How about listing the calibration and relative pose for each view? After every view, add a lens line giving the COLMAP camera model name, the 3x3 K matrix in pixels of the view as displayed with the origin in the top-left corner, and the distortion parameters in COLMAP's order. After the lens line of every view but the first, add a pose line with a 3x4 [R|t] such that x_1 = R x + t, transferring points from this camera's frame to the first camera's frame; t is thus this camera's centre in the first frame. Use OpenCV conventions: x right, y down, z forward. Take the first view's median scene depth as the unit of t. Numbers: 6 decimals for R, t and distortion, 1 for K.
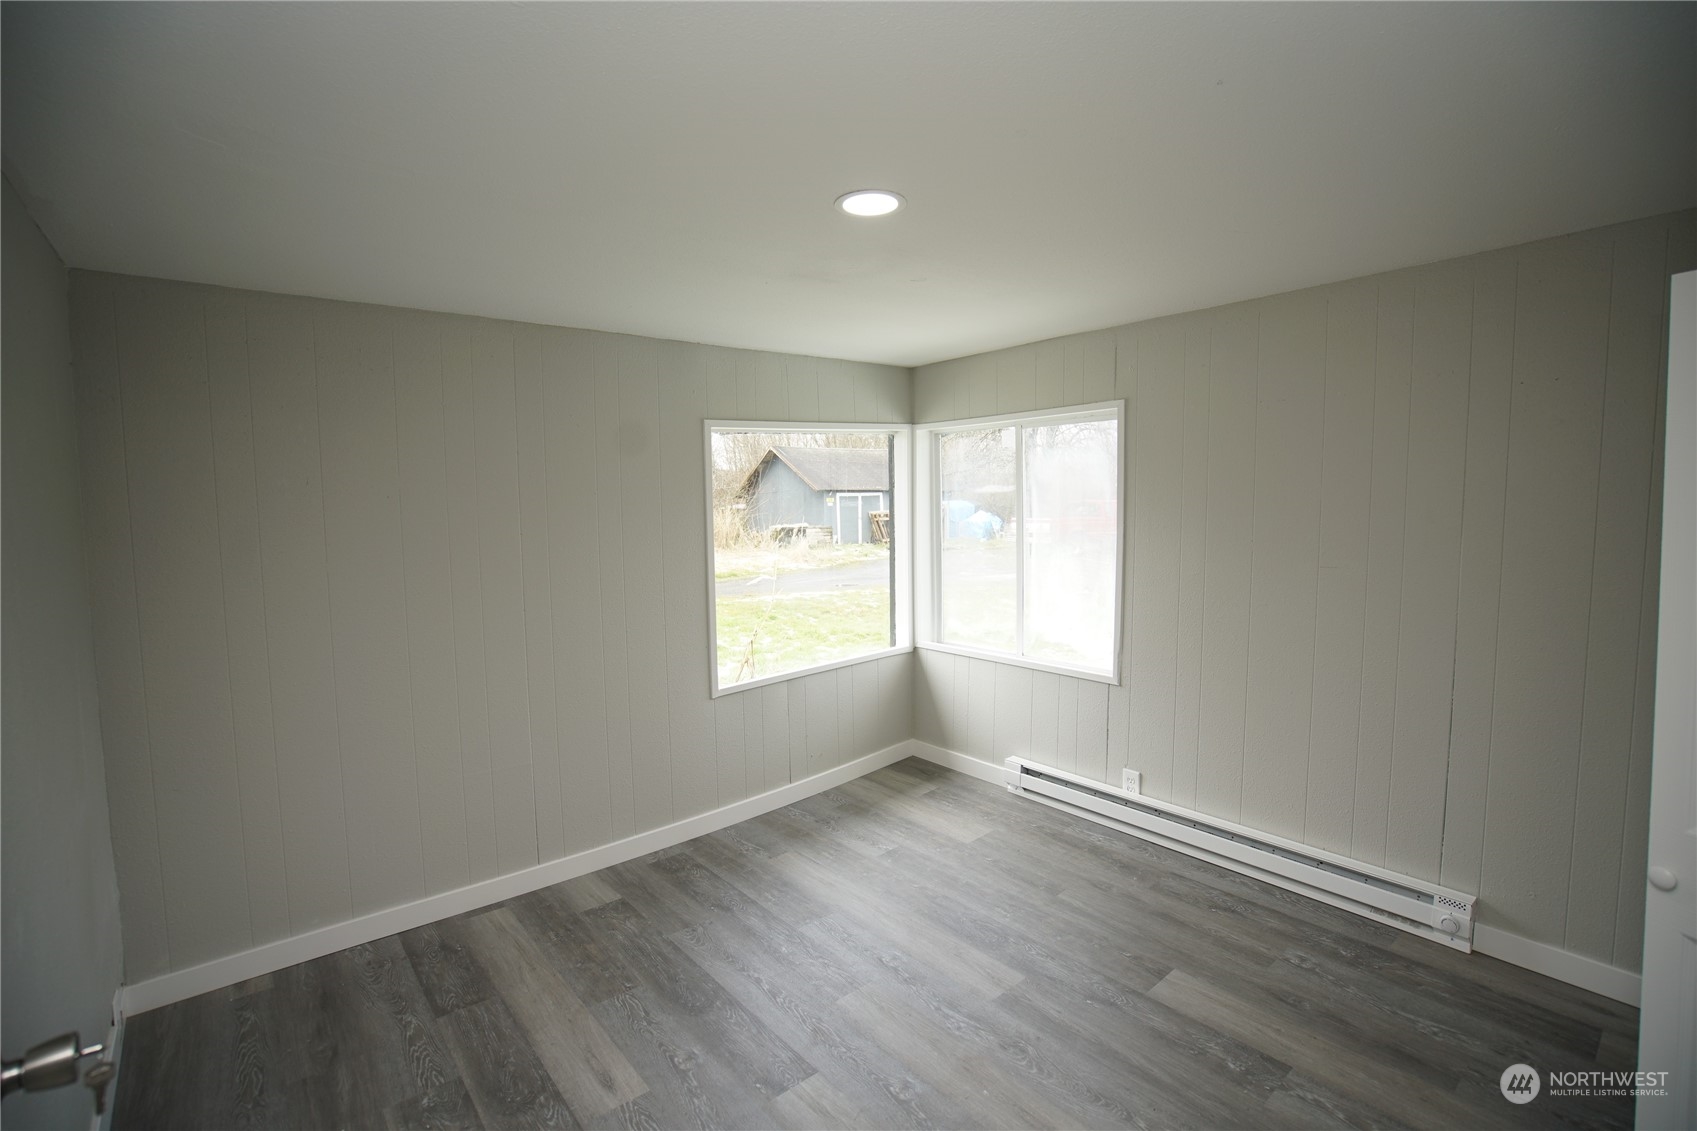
lens RADIAL K [[777.2, 0, 846.1], [0, 777.2, 571.3], [0, 0, 1]] dist [-0.066971, 0.030051]
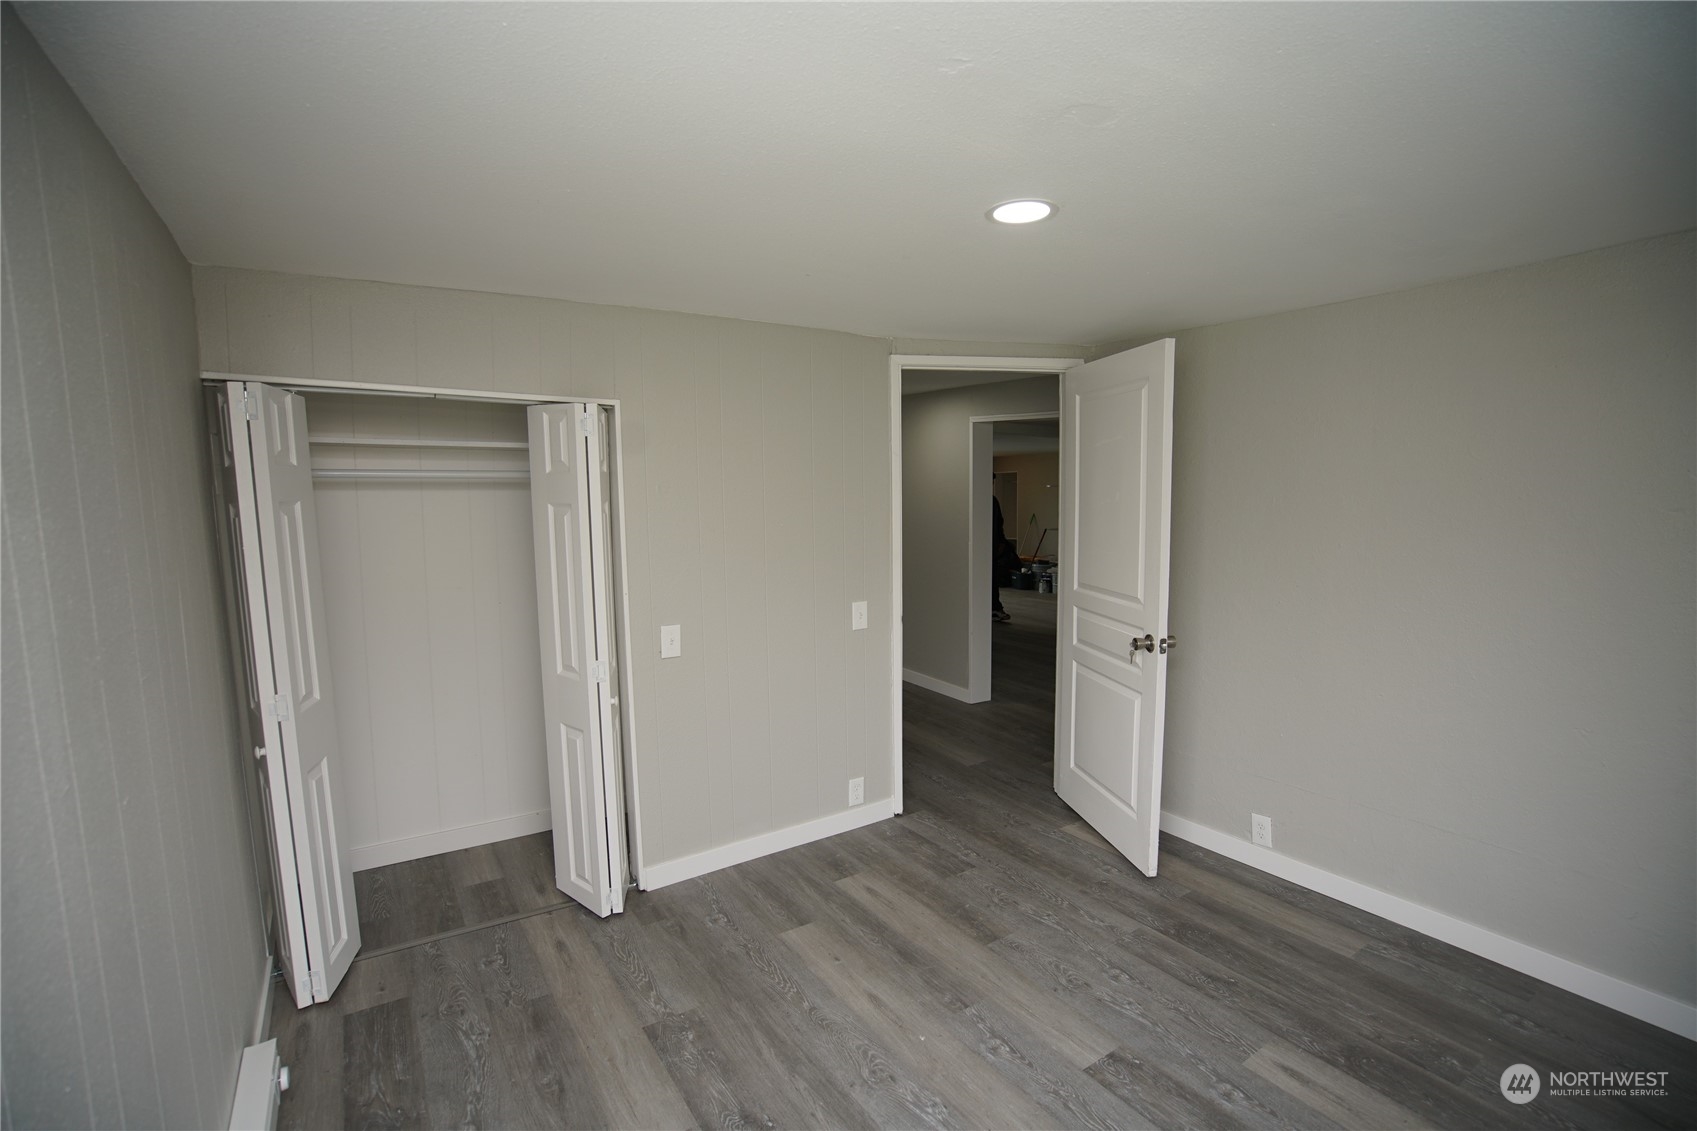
lens RADIAL K [[777.2, 0, 846.1], [0, 777.2, 571.3], [0, 0, 1]] dist [-0.066971, 0.030051]
pose [[-0.993482, 0.026258, 0.110921, 0.148162], [0.046954, 0.980984, 0.188324, -0.198933], [-0.103866, 0.192305, -0.975823, 1.905556]]
